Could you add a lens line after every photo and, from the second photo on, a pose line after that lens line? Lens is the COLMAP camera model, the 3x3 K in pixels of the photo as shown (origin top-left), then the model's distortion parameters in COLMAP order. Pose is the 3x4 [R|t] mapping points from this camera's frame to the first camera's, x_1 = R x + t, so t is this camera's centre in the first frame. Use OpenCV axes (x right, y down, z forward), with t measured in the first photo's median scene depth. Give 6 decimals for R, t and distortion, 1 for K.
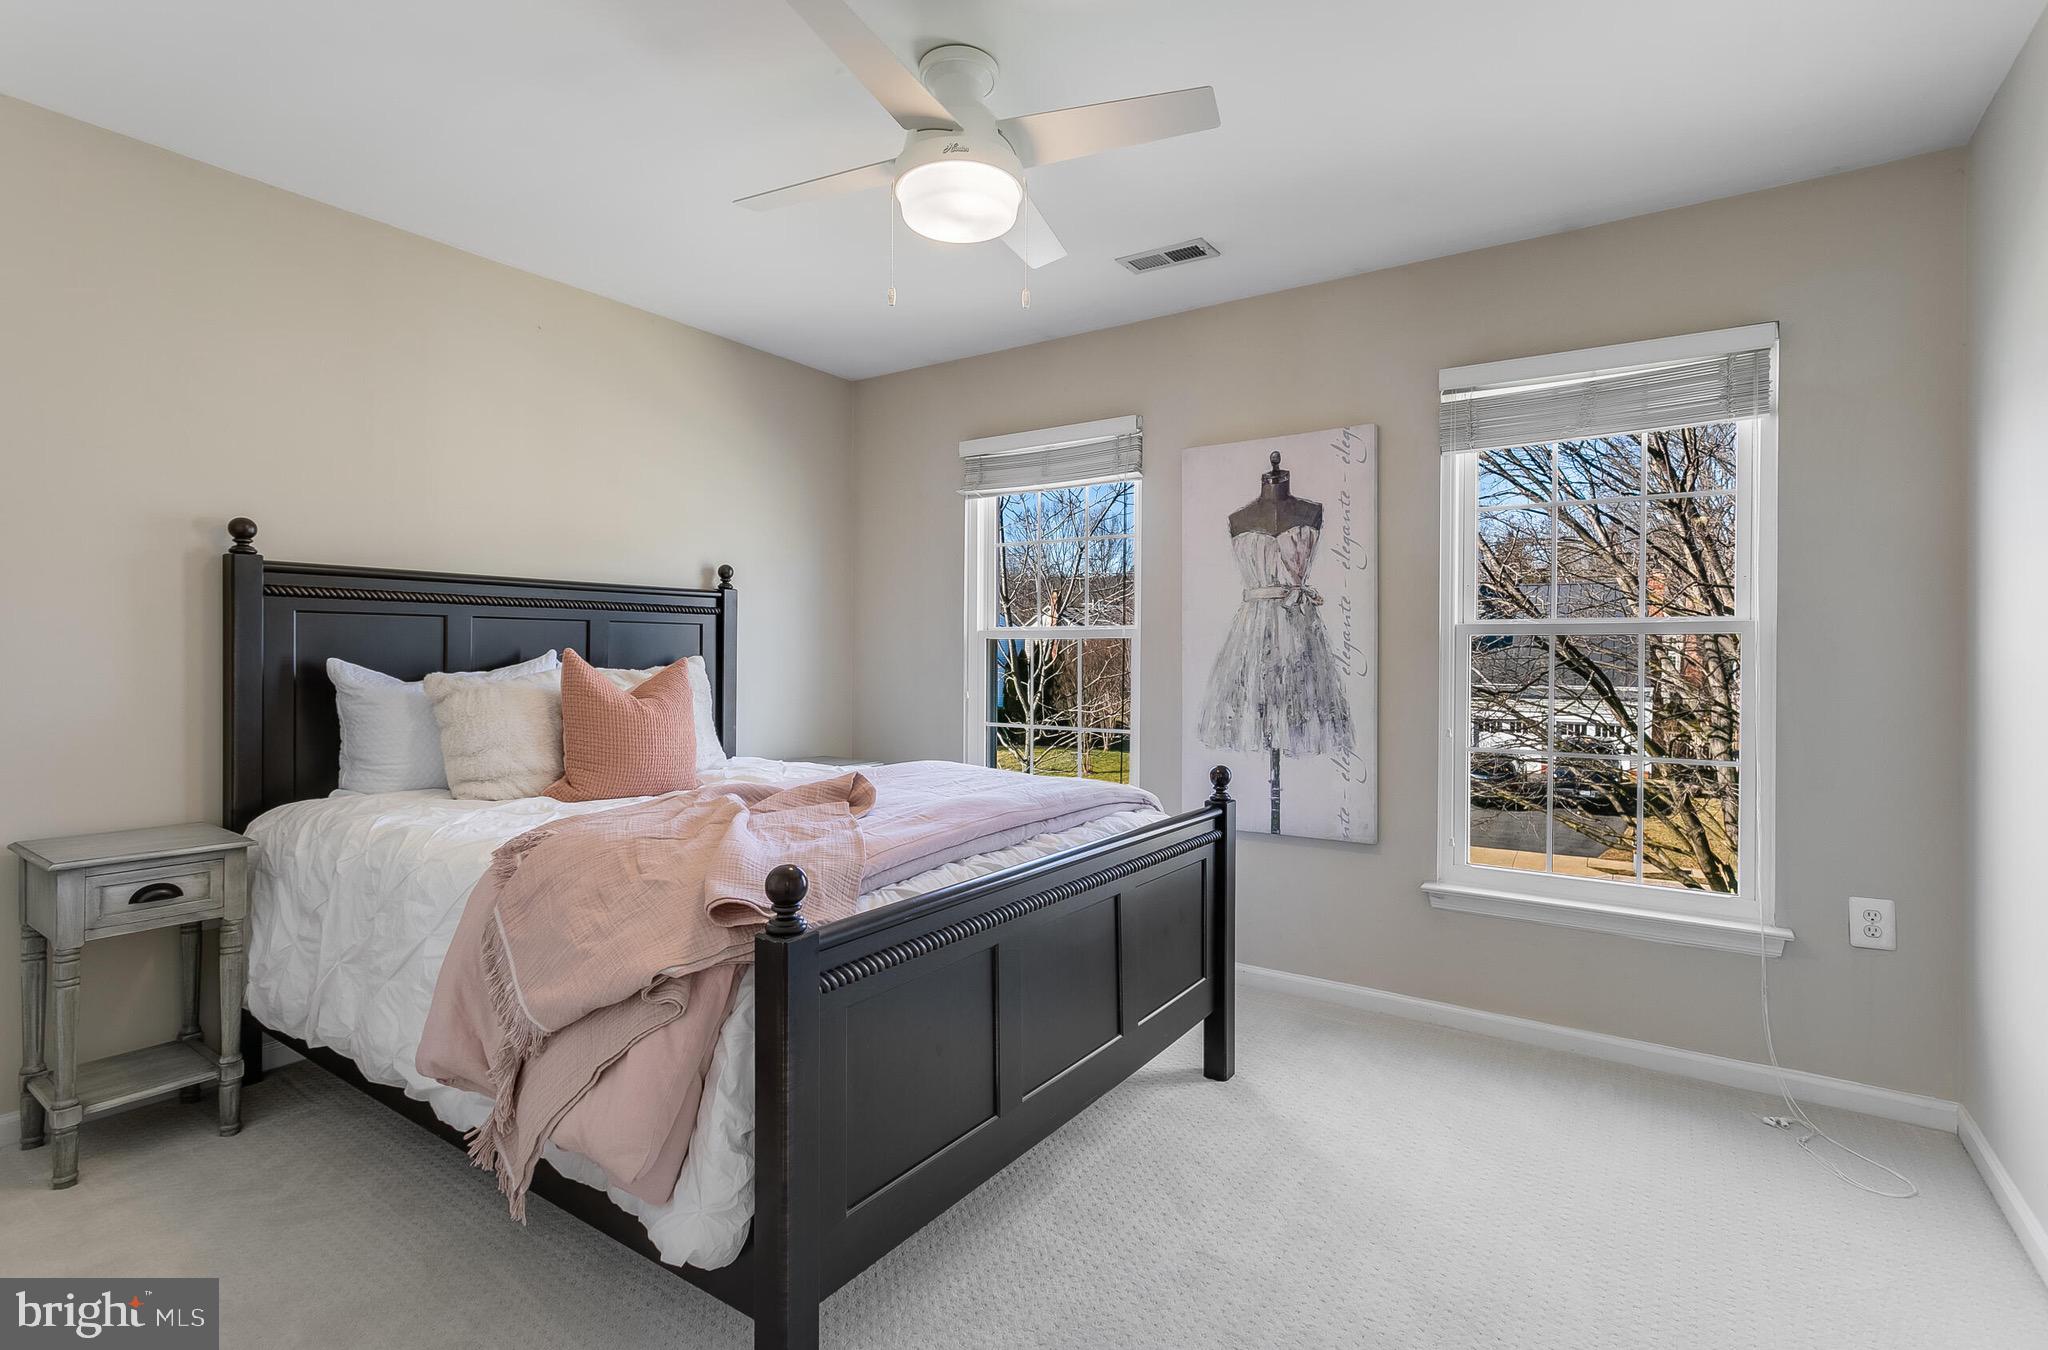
lens RADIAL K [[975.3, 0, 1015.2], [0, 975.3, 648.7], [0, 0, 1]] dist [-0.000307, 0.001559]
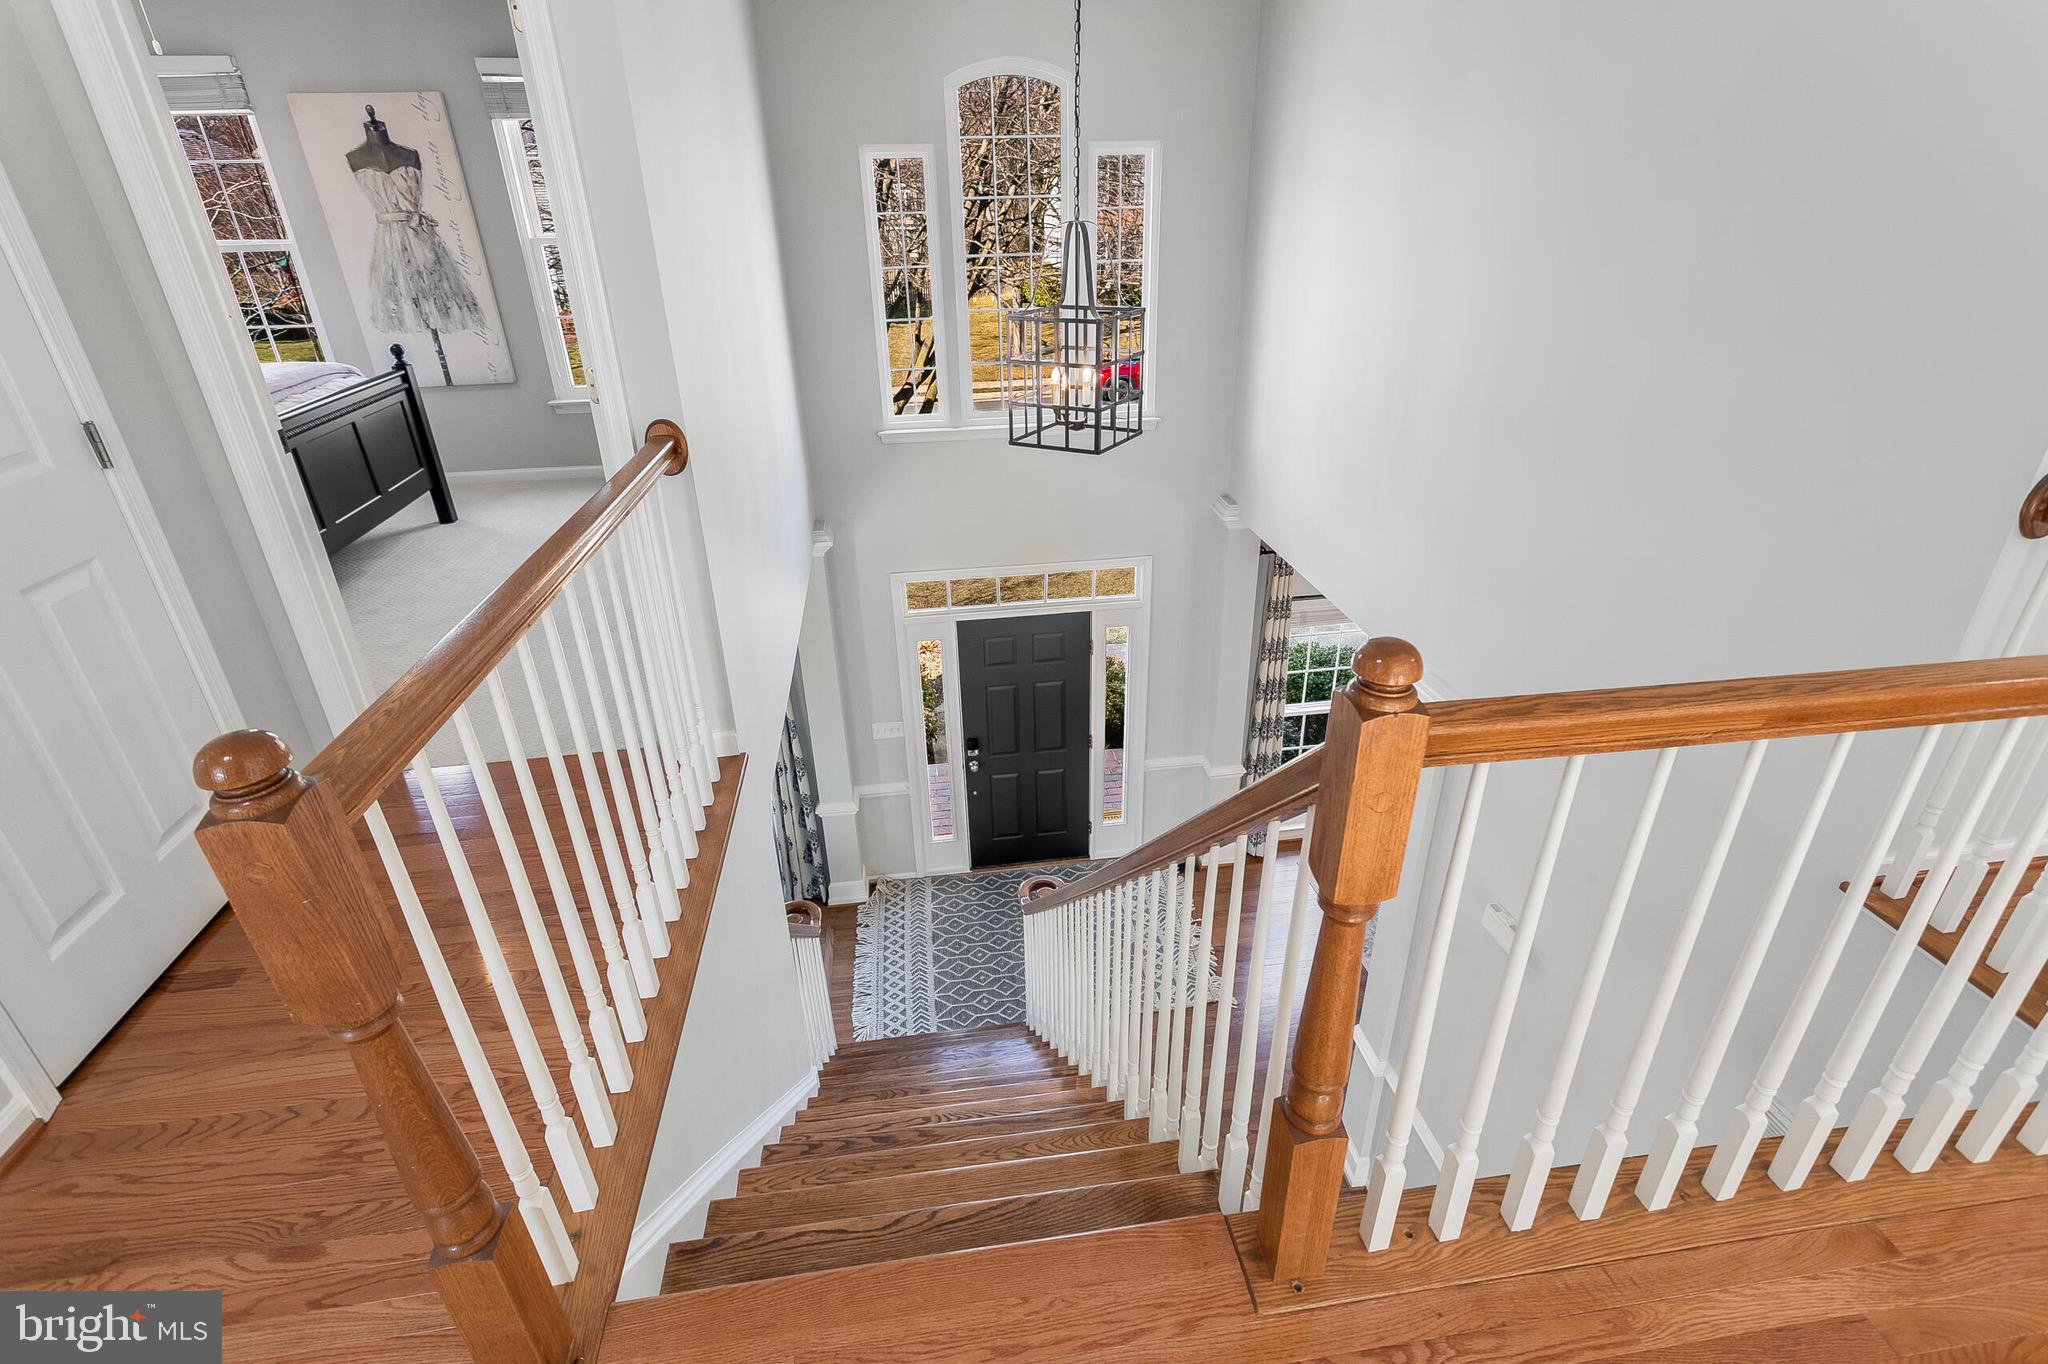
lens RADIAL K [[967.3, 0, 1054.6], [0, 967.3, 686.2], [0, 0, 1]] dist [0.000492, 0.000120]
pose [[0.715740, -0.329116, 0.615954, -0.163109], [0.009091, 0.886308, 0.463007, -0.098273], [-0.698308, -0.325793, 0.637358, -0.867635]]
